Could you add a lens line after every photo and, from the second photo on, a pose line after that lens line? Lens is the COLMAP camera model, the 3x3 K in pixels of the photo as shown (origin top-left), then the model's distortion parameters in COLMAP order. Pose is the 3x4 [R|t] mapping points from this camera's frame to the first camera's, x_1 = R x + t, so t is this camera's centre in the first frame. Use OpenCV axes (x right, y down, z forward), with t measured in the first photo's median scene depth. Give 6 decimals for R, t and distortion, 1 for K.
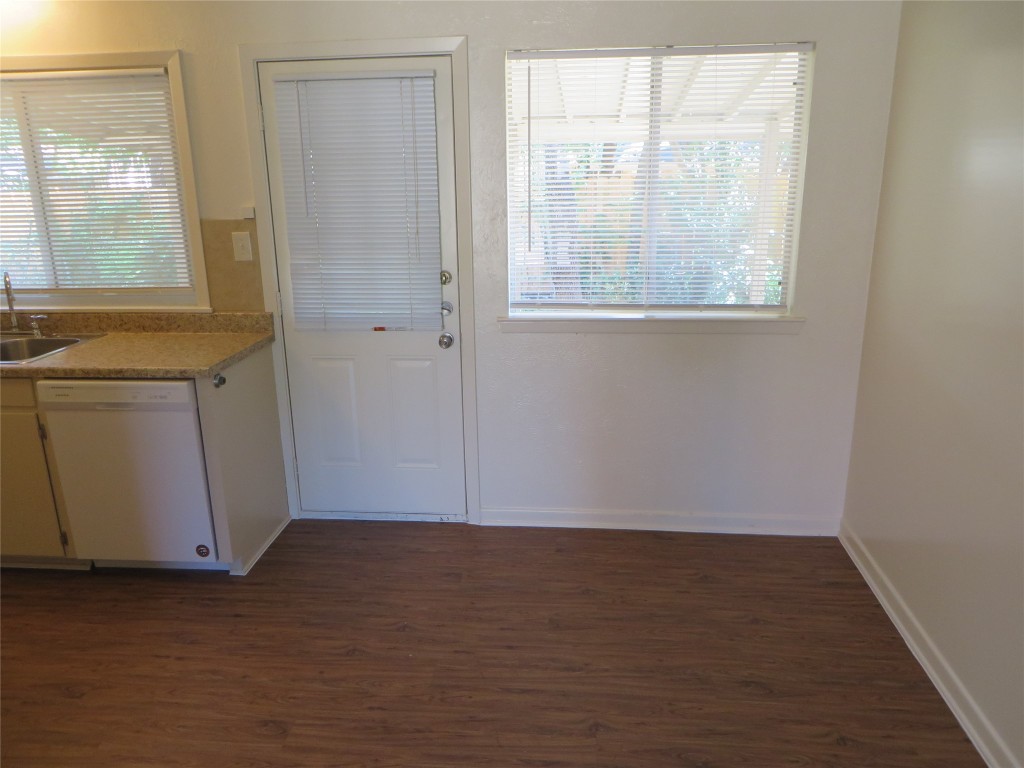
lens RADIAL K [[784.0, 0, 518.0], [0, 784.0, 379.9], [0, 0, 1]] dist [-0.008717, -0.010655]
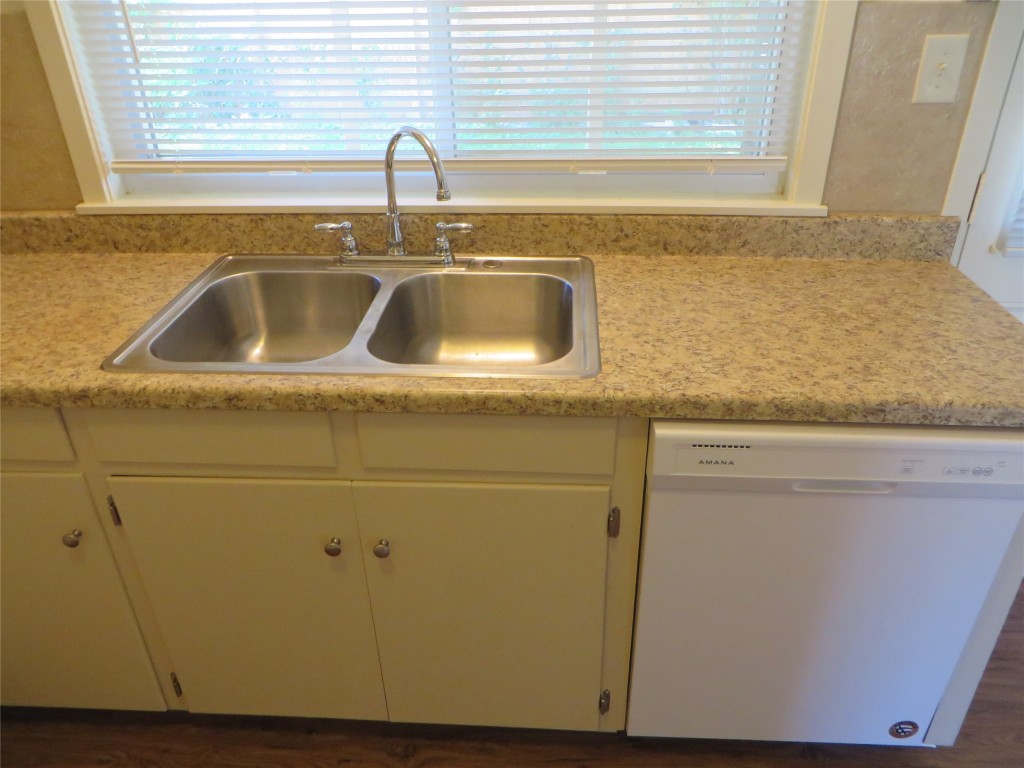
lens RADIAL K [[784.0, 0, 508.7], [0, 784.0, 389.9], [0, 0, 1]] dist [-0.008717, -0.010655]
pose [[0.999934, -0.003727, 0.010890, -0.587387], [0.001049, 0.971705, 0.236197, -0.095694], [-0.011462, -0.236170, 0.971644, 0.519085]]
